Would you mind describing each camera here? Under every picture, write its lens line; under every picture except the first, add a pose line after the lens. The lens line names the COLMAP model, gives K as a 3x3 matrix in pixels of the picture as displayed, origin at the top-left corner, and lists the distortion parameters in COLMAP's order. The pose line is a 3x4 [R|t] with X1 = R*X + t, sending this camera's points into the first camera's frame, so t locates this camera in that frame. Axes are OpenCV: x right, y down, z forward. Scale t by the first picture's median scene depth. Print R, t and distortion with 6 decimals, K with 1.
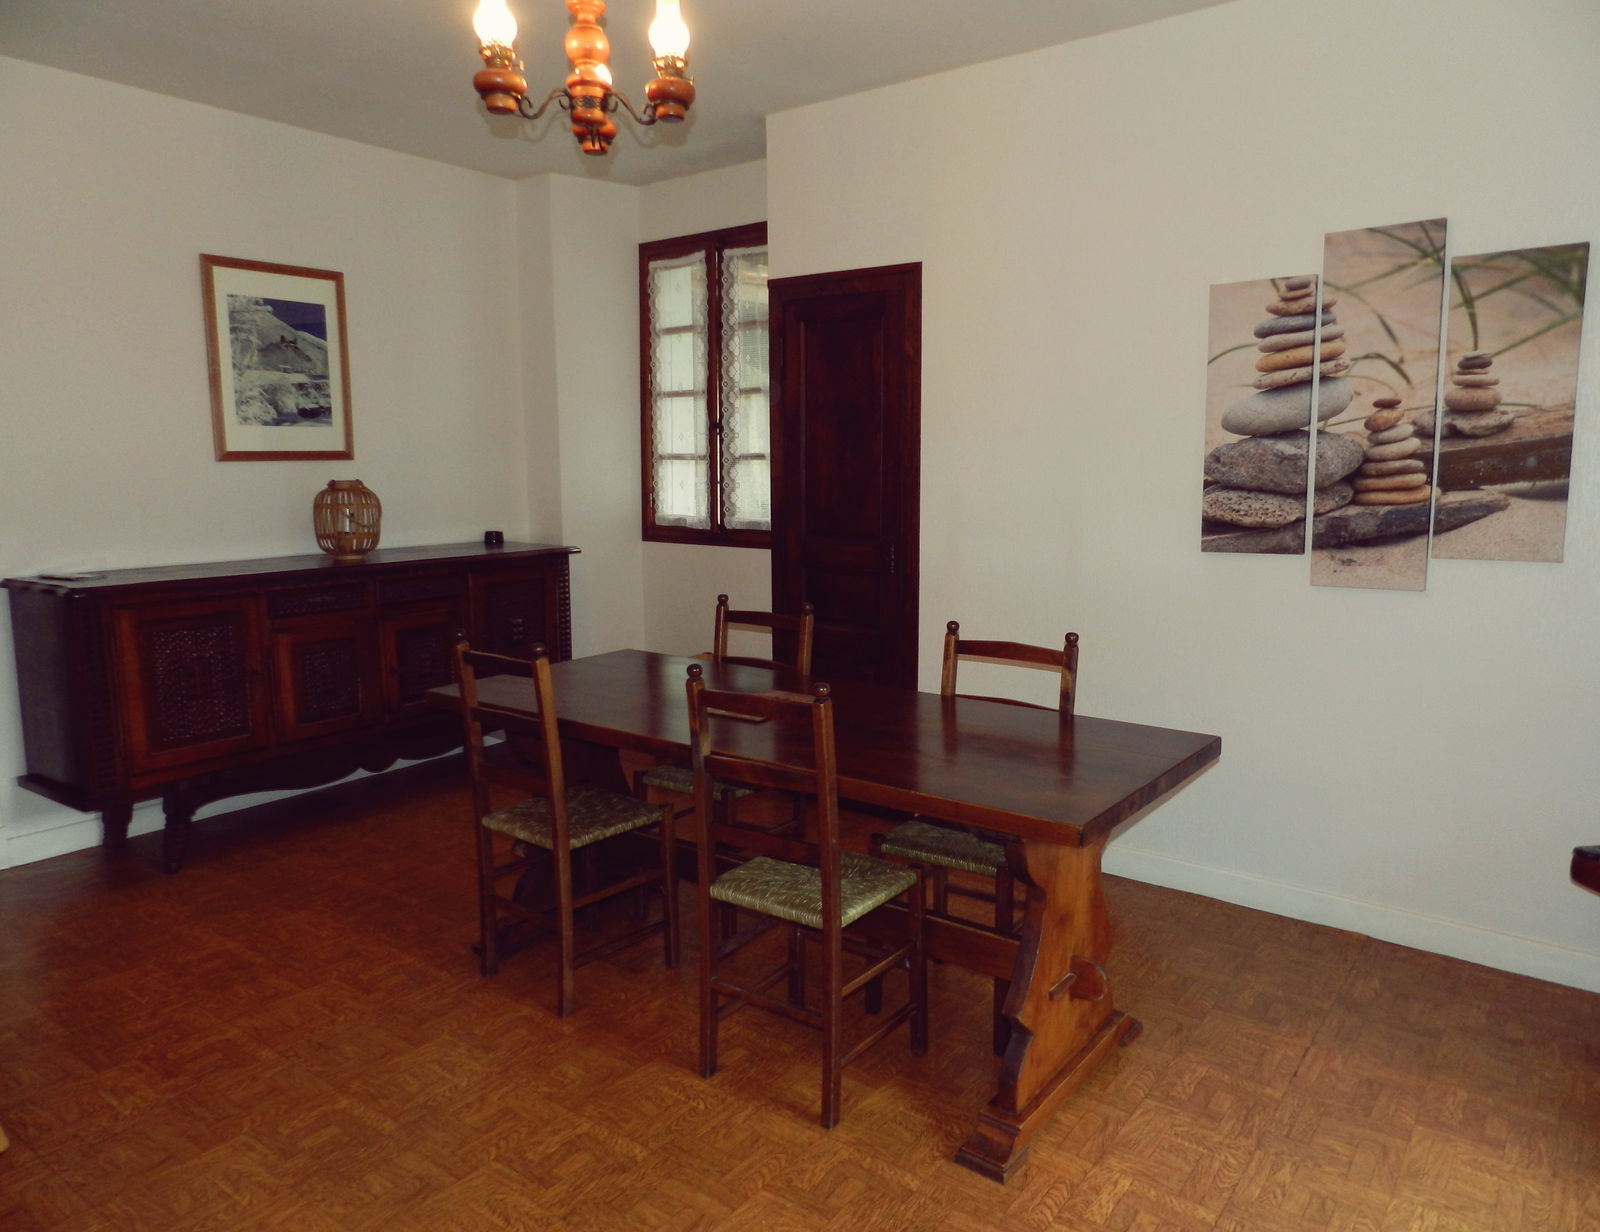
lens RADIAL K [[1101.2, 0, 801.1], [0, 1101.2, 620.8], [0, 0, 1]] dist [0.040604, 0.002599]
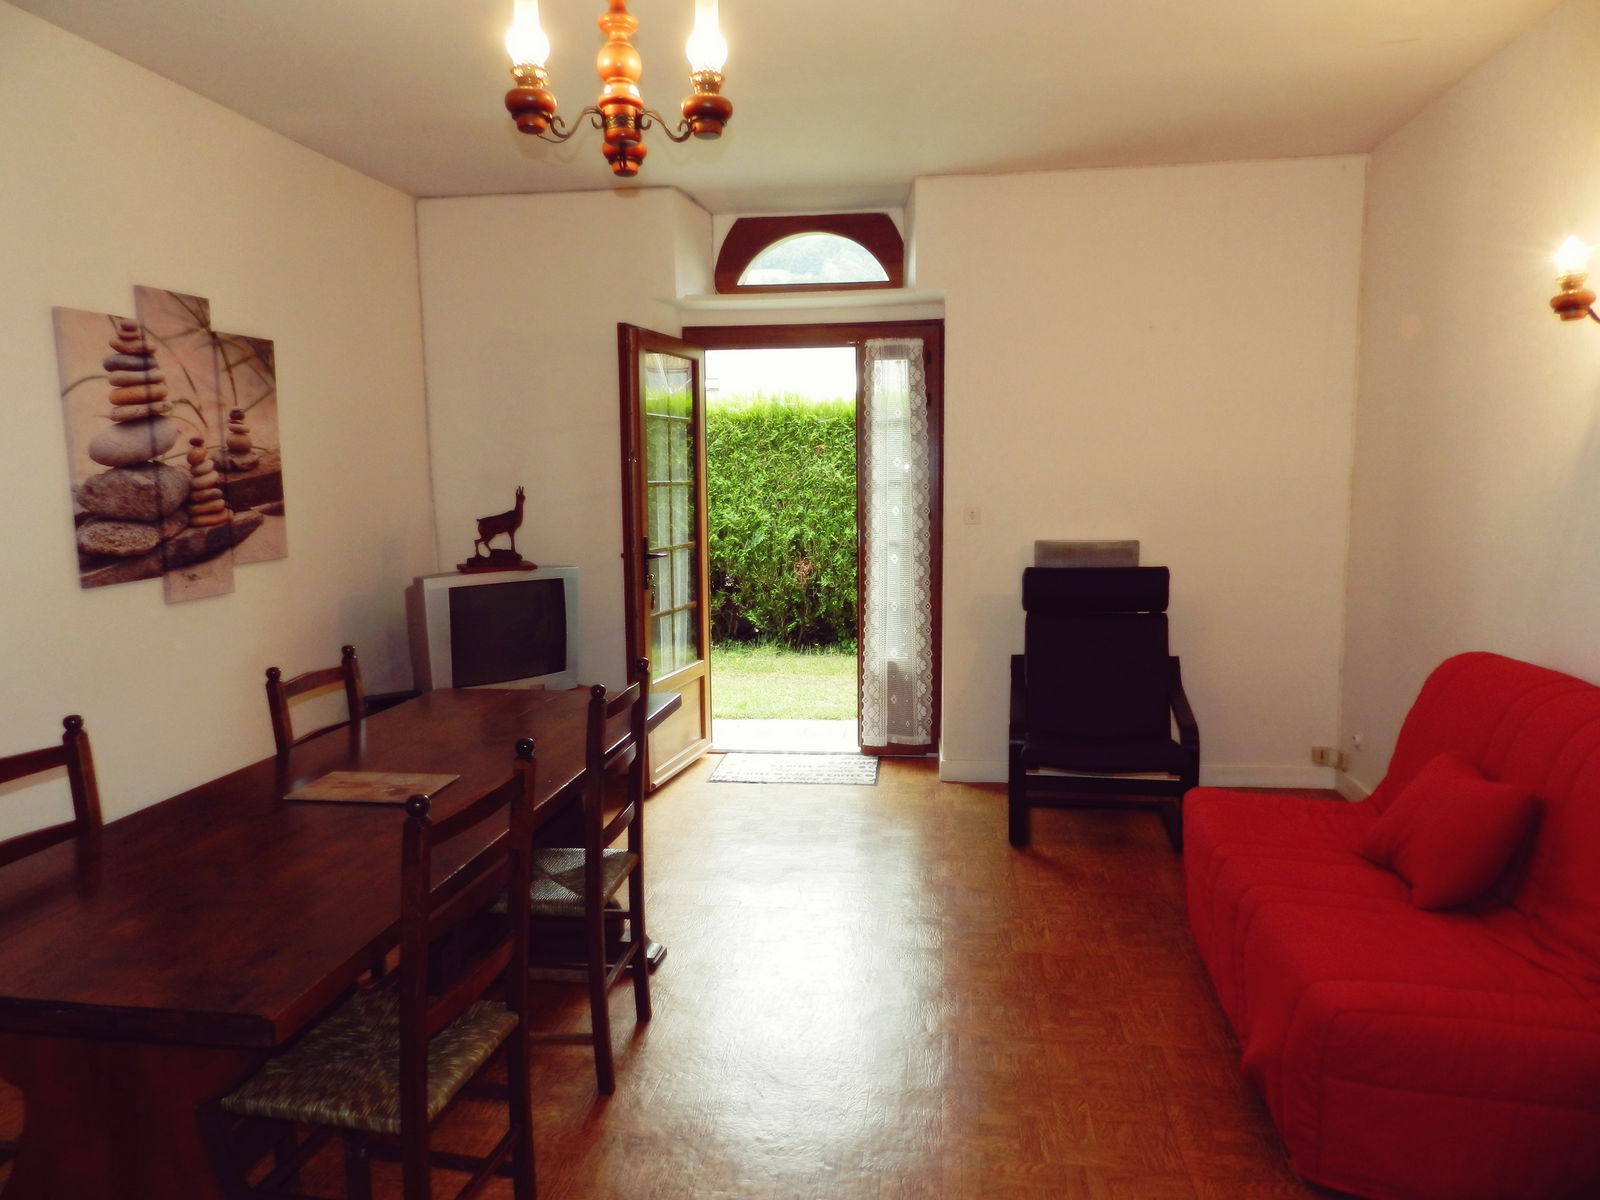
lens RADIAL K [[1075.7, 0, 802.8], [0, 1075.7, 597.2], [0, 0, 1]] dist [-0.003743, -0.001440]
pose [[-0.461354, -0.106519, 0.880799, -0.800119], [0.128037, 0.974381, 0.184901, -0.161401], [-0.877929, 0.198080, -0.435896, 0.958417]]
